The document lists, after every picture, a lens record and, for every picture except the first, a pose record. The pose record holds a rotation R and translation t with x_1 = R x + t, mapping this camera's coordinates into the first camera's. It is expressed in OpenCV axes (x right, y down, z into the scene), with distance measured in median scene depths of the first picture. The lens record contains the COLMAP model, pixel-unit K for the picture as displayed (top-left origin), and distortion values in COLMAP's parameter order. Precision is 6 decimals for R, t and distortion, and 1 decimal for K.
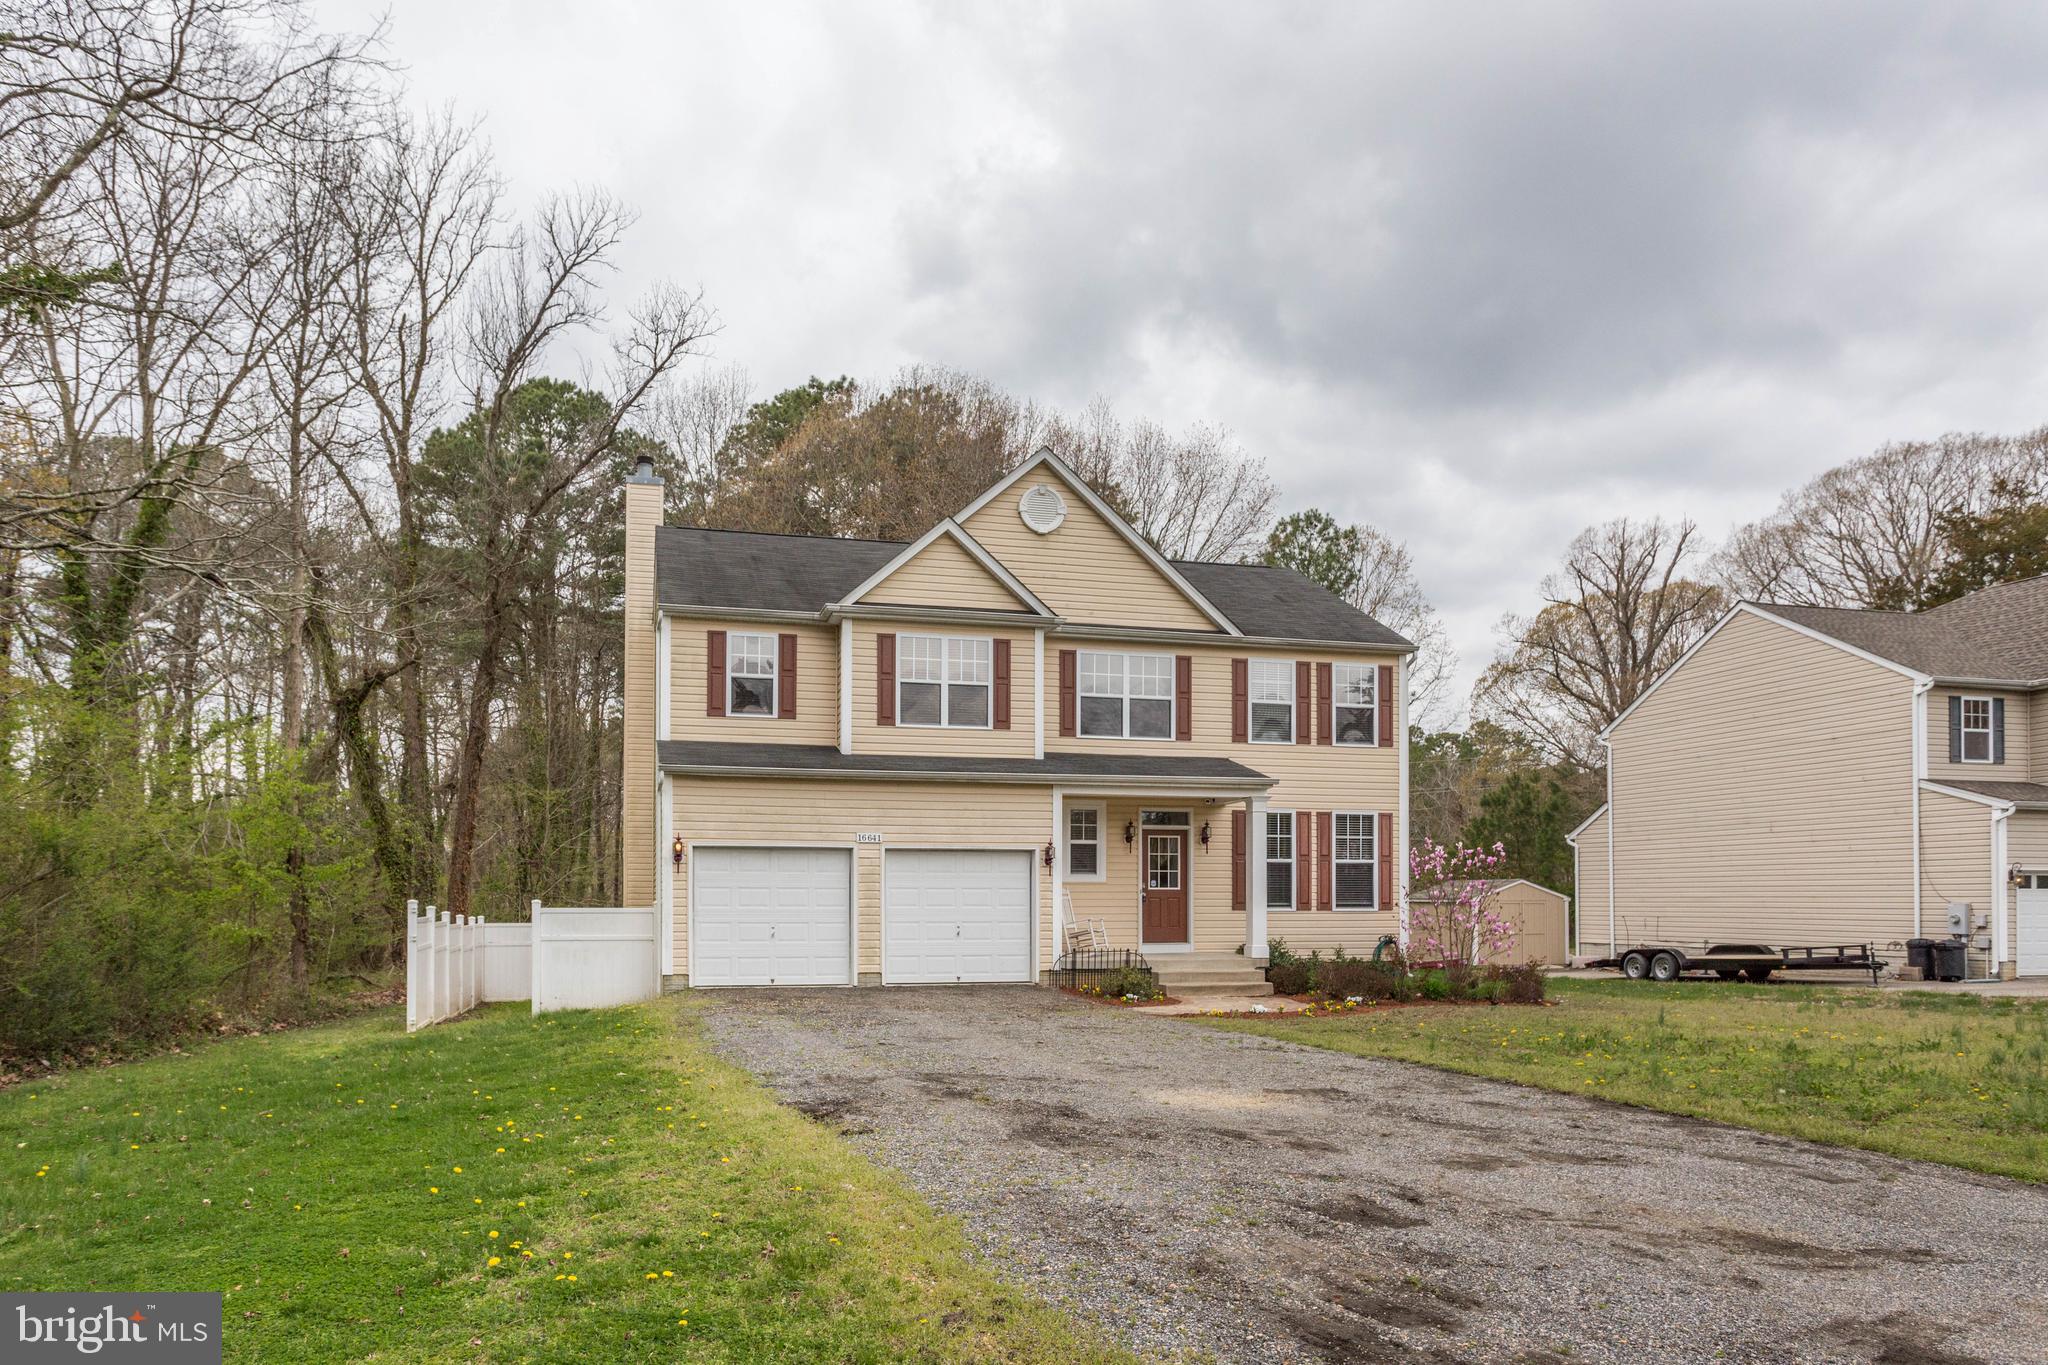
lens RADIAL K [[1236.3, 0, 889.9], [0, 1236.3, 881.8], [0, 0, 1]] dist [-0.032938, -0.002458]
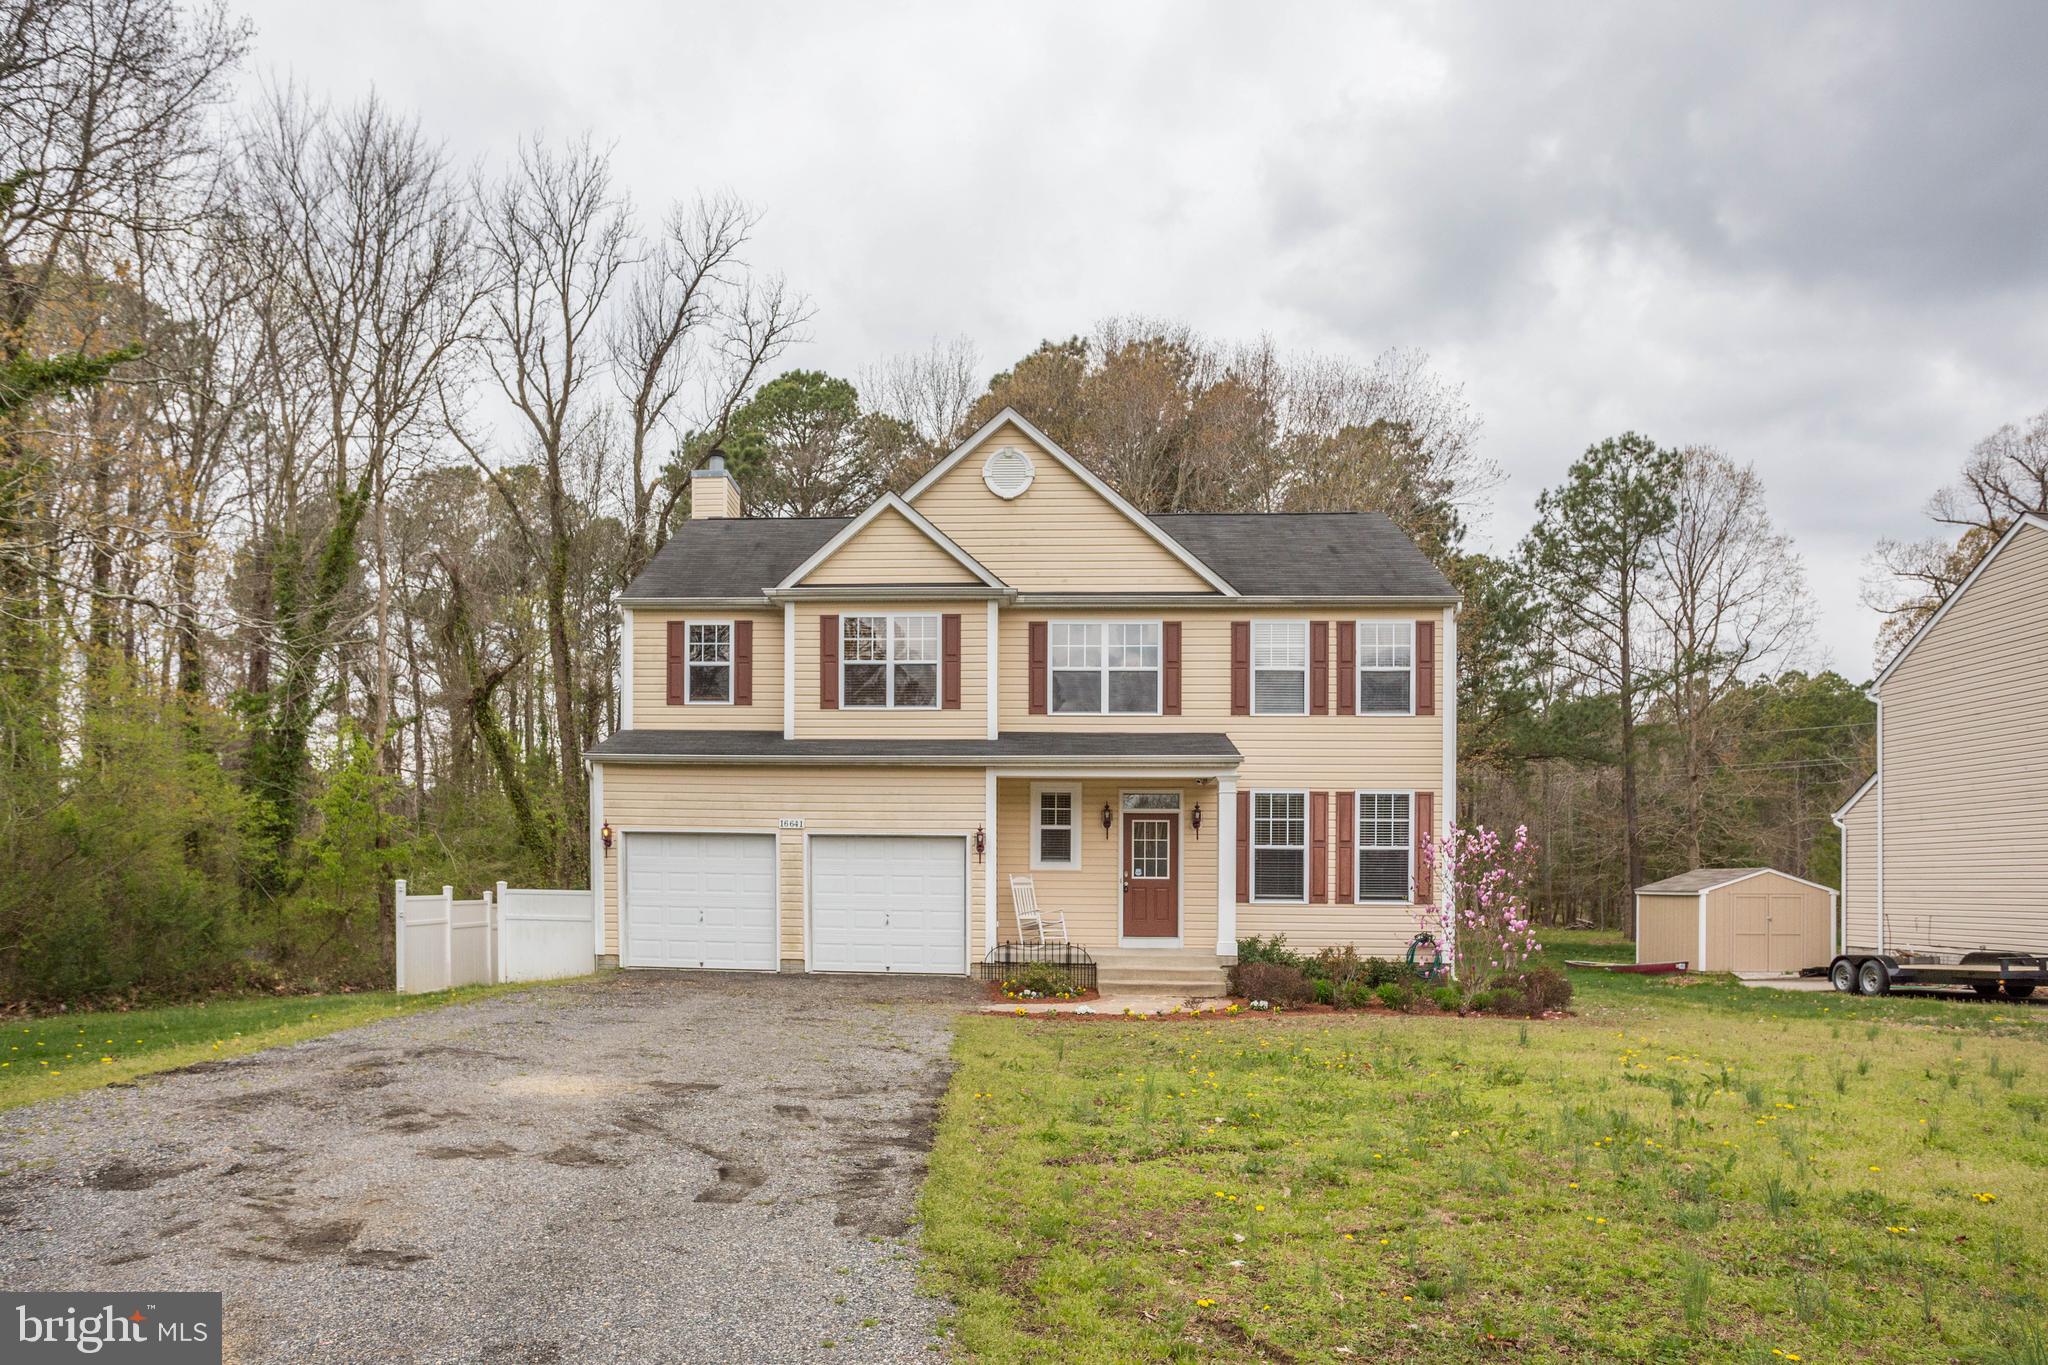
lens RADIAL K [[1236.3, 0, 889.9], [0, 1236.3, 881.8], [0, 0, 1]] dist [-0.032938, -0.002458]
pose [[0.959080, 0.008832, -0.282996, 0.305694], [-0.004888, 0.999881, 0.014639, -0.003733], [0.283091, -0.012657, 0.959009, 0.068156]]
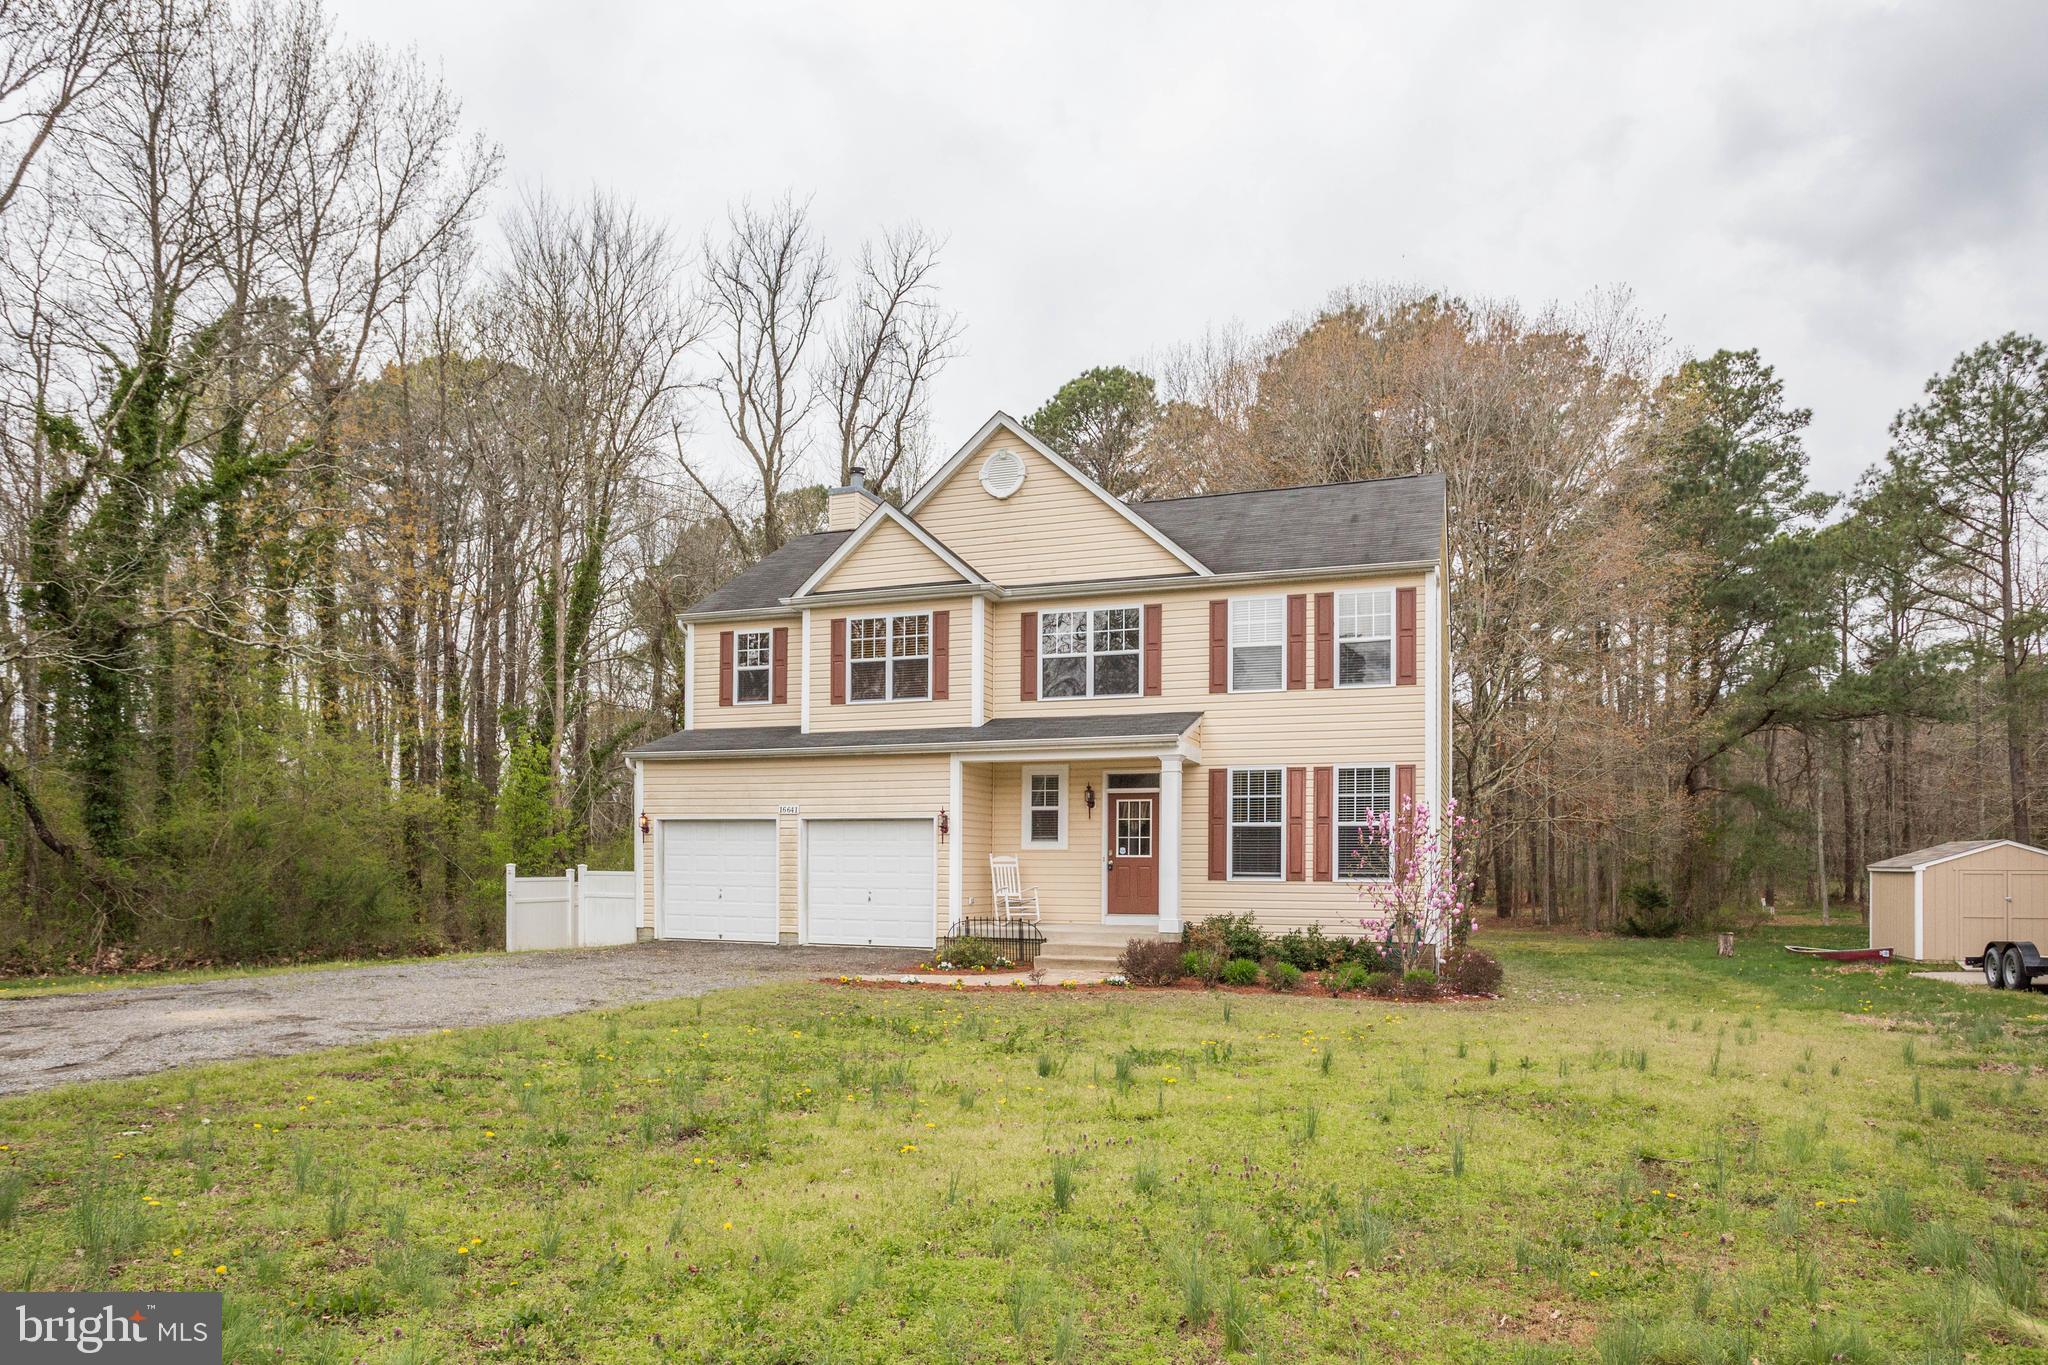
lens RADIAL K [[1229.9, 0, 1020.7], [0, 1229.9, 840.2], [0, 0, 1]] dist [-0.025005, 0.002387]
pose [[0.848497, -0.006870, -0.529155, 0.660019], [0.004873, 0.999975, -0.005169, -0.001960], [0.529177, 0.001807, 0.848509, 0.169035]]
